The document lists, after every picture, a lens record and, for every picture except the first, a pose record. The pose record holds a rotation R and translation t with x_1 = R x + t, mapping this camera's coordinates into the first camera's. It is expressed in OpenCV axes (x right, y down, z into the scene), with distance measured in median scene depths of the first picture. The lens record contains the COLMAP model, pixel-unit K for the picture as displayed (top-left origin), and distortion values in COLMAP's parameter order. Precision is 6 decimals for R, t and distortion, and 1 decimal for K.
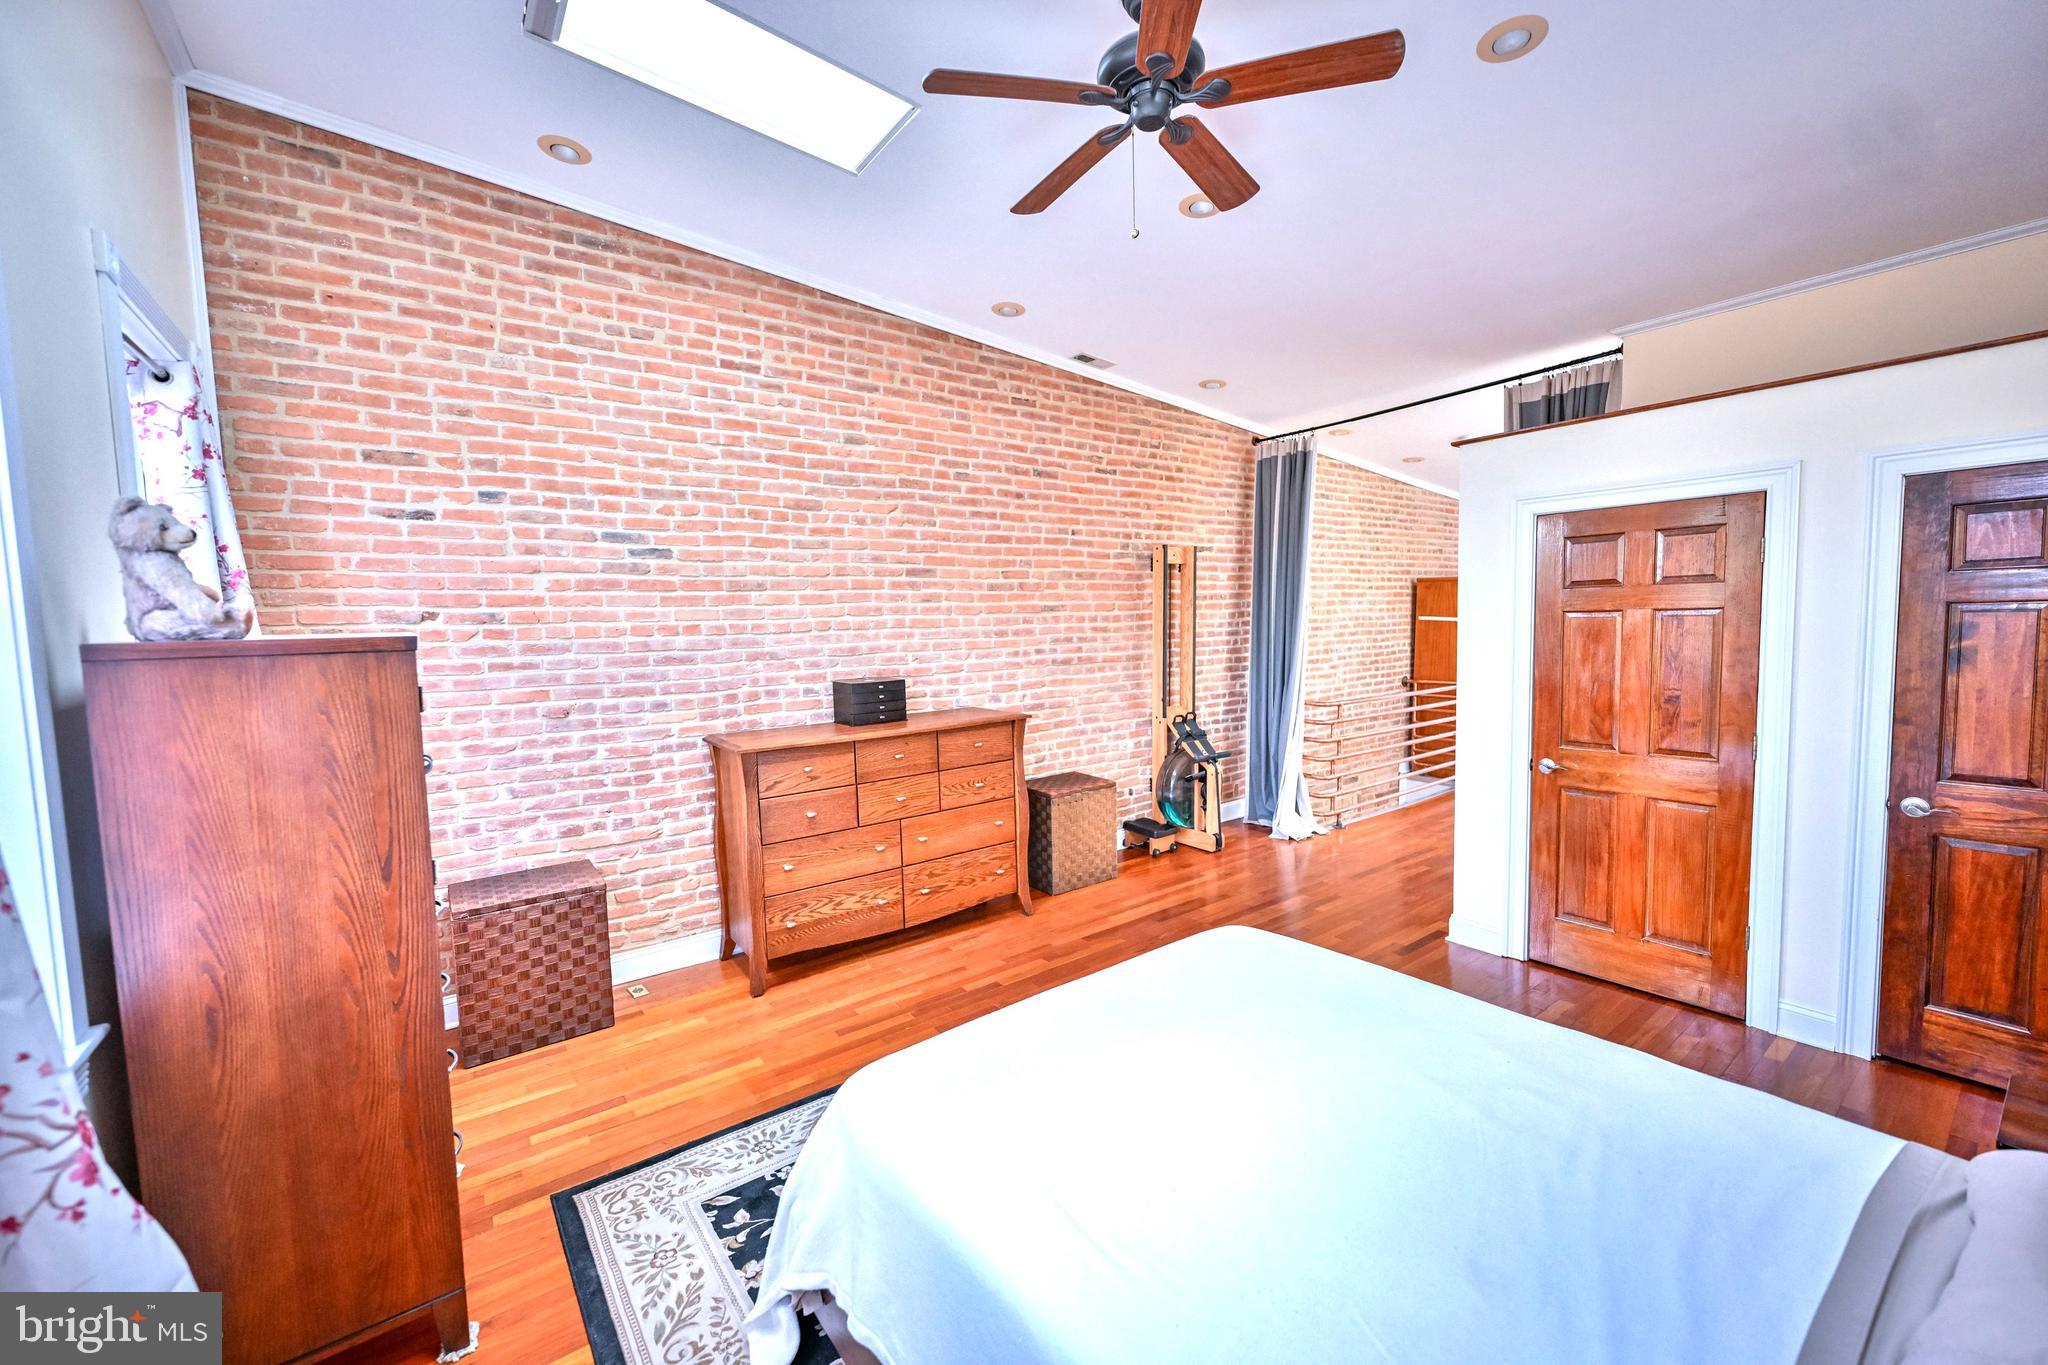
lens RADIAL K [[807.0, 0, 1022.6], [0, 807.0, 676.0], [0, 0, 1]] dist [-0.001046, -0.000176]
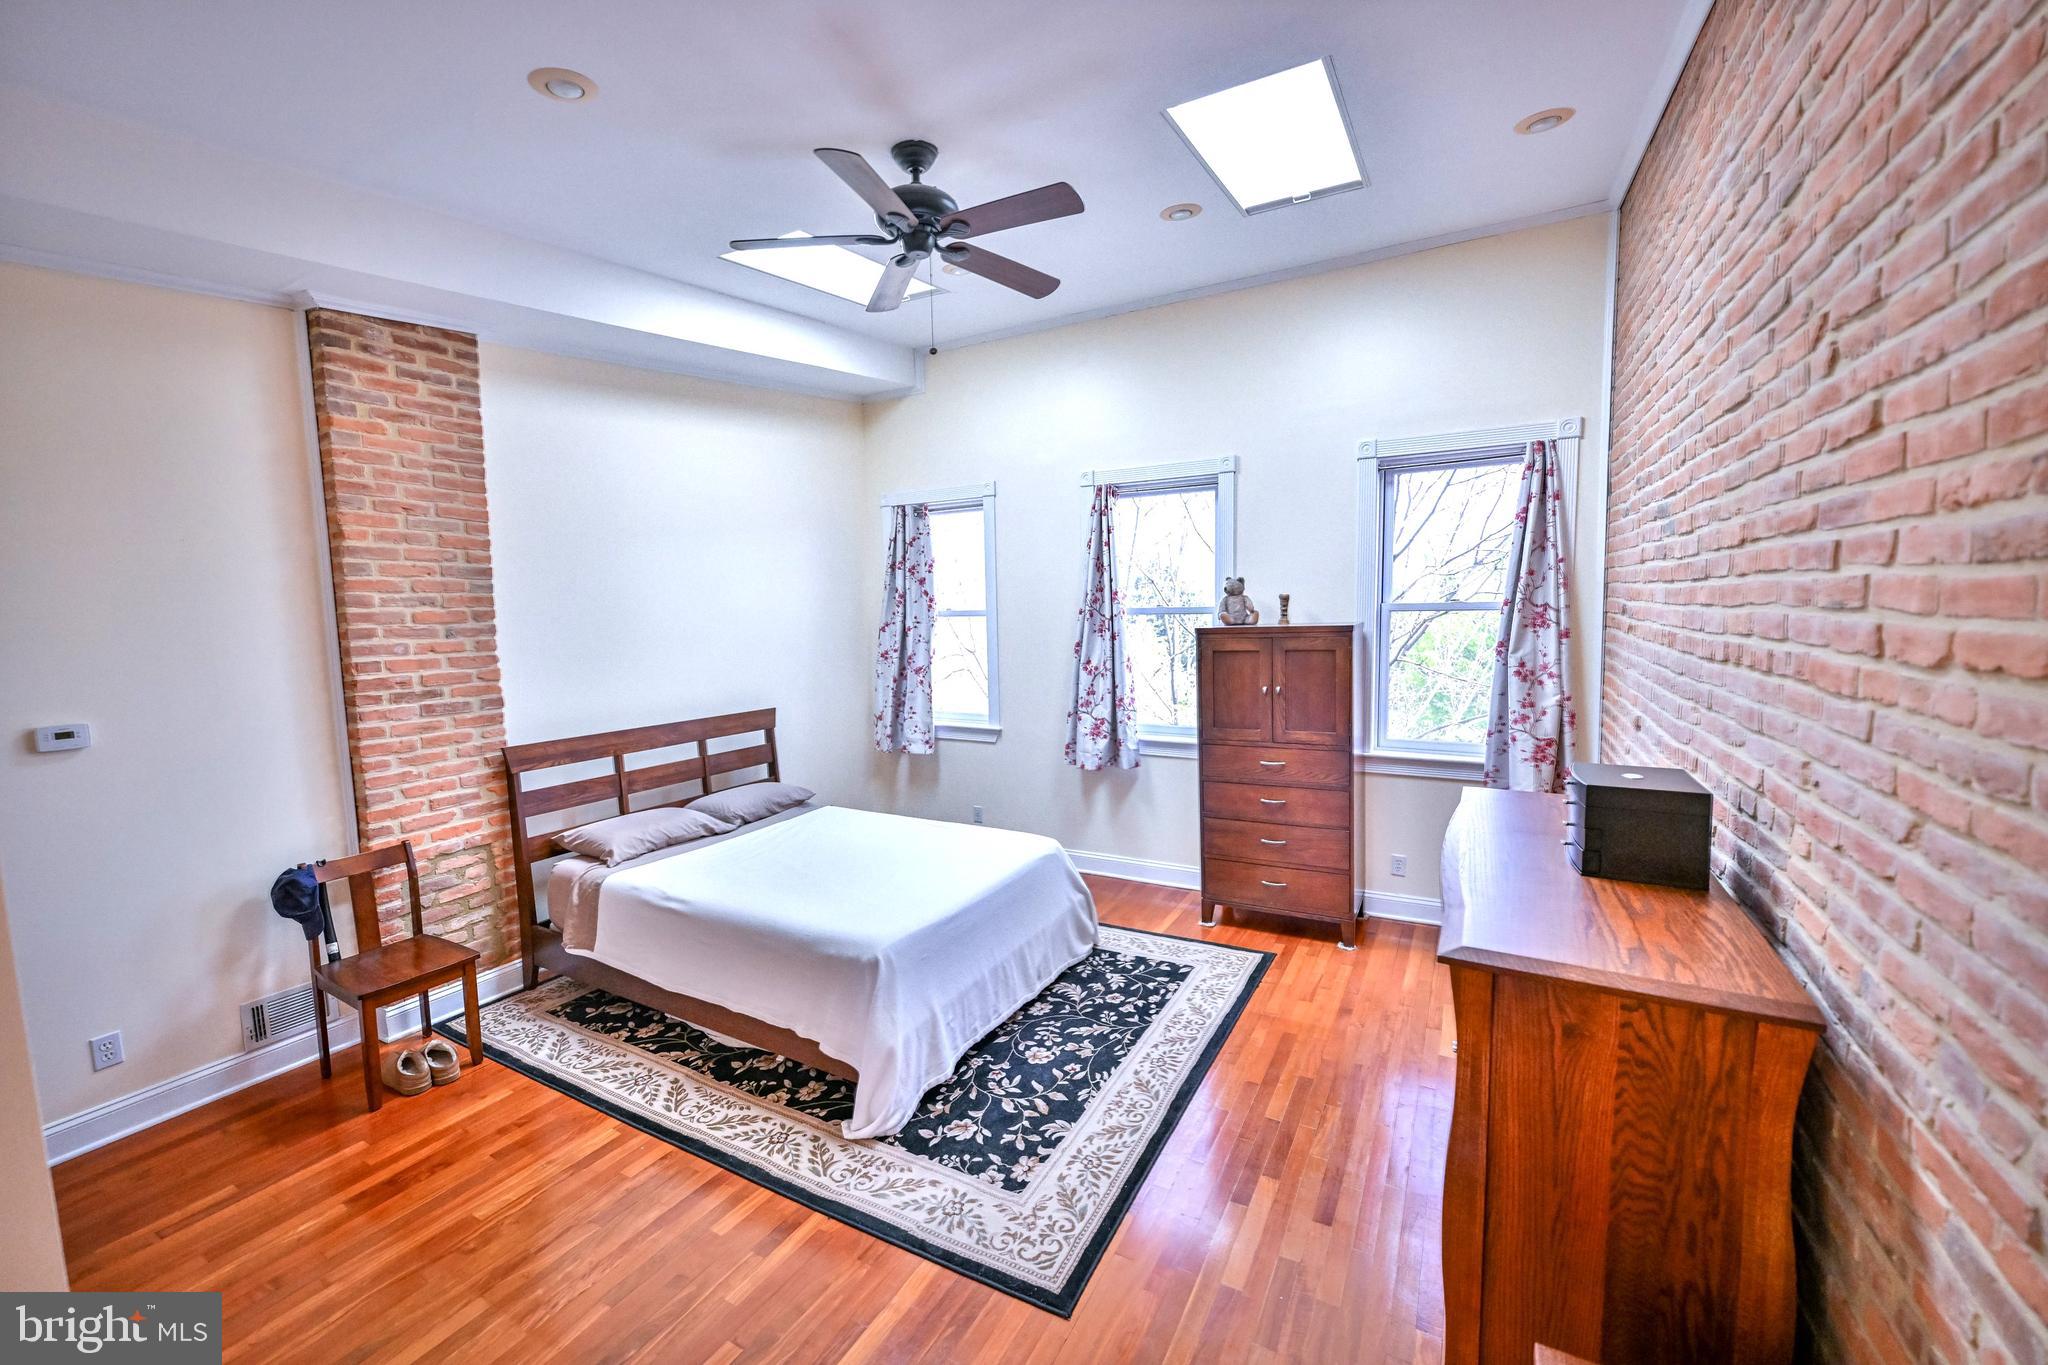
lens RADIAL K [[807.0, 0, 1016.8], [0, 807.0, 683.7], [0, 0, 1]] dist [-0.001046, -0.000176]
pose [[-0.914156, 0.086180, -0.396096, 0.331397], [0.017011, 0.984434, 0.174928, -0.141818], [0.405006, 0.153173, -0.901392, 1.327619]]
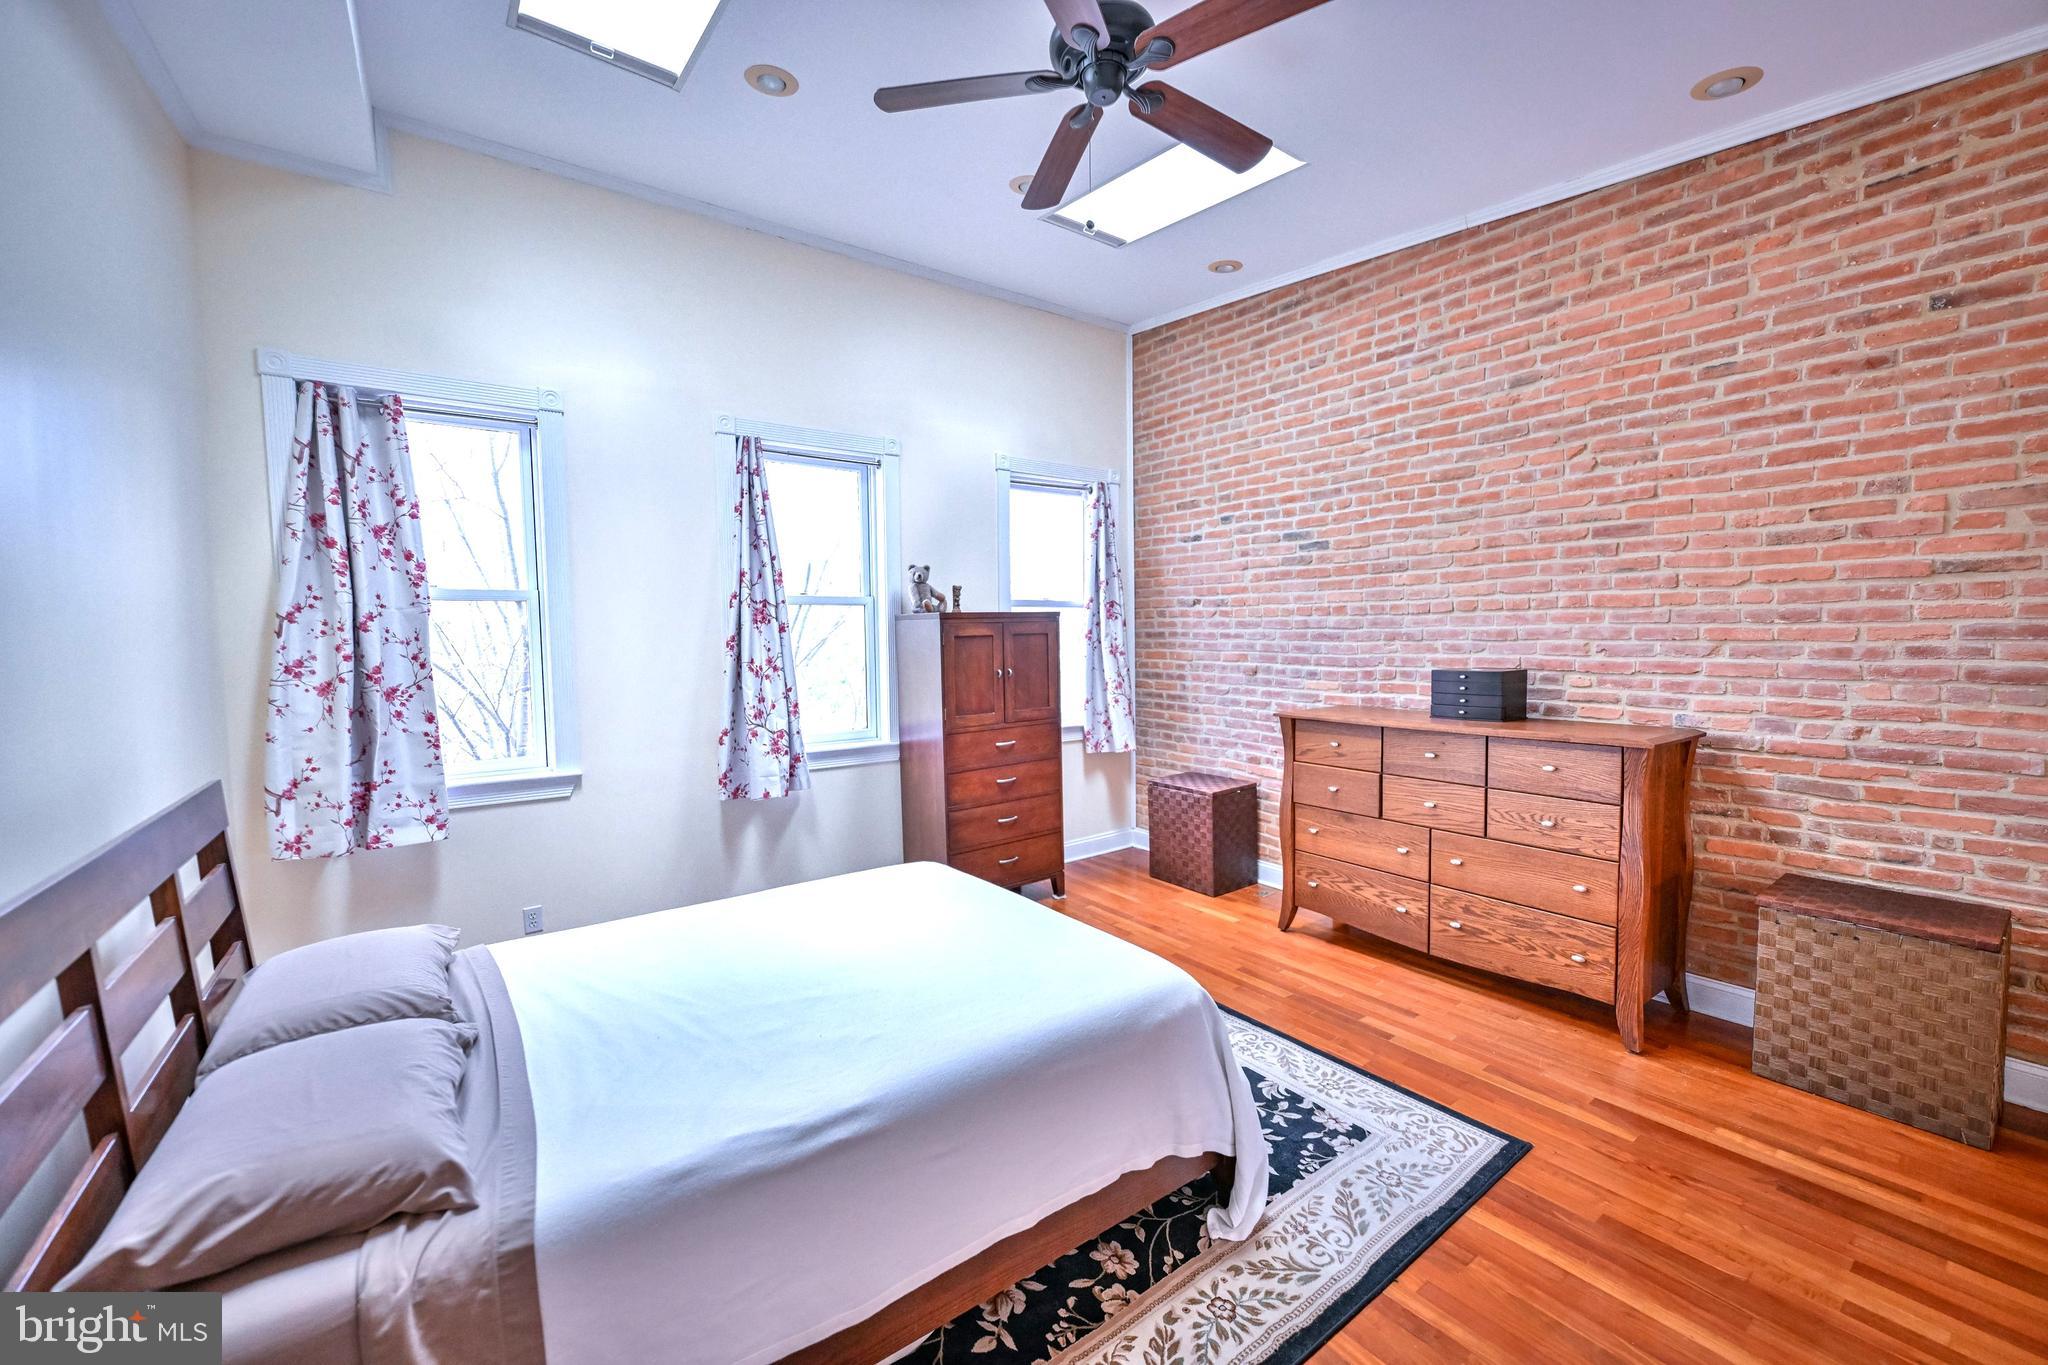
lens RADIAL K [[807.0, 0, 1022.0], [0, 807.0, 682.3], [0, 0, 1]] dist [-0.001046, -0.000176]
pose [[-0.015673, 0.087640, -0.996029, 0.703294], [-0.058104, 0.994388, 0.088410, -0.030084], [0.998188, 0.059259, -0.010493, 0.554900]]
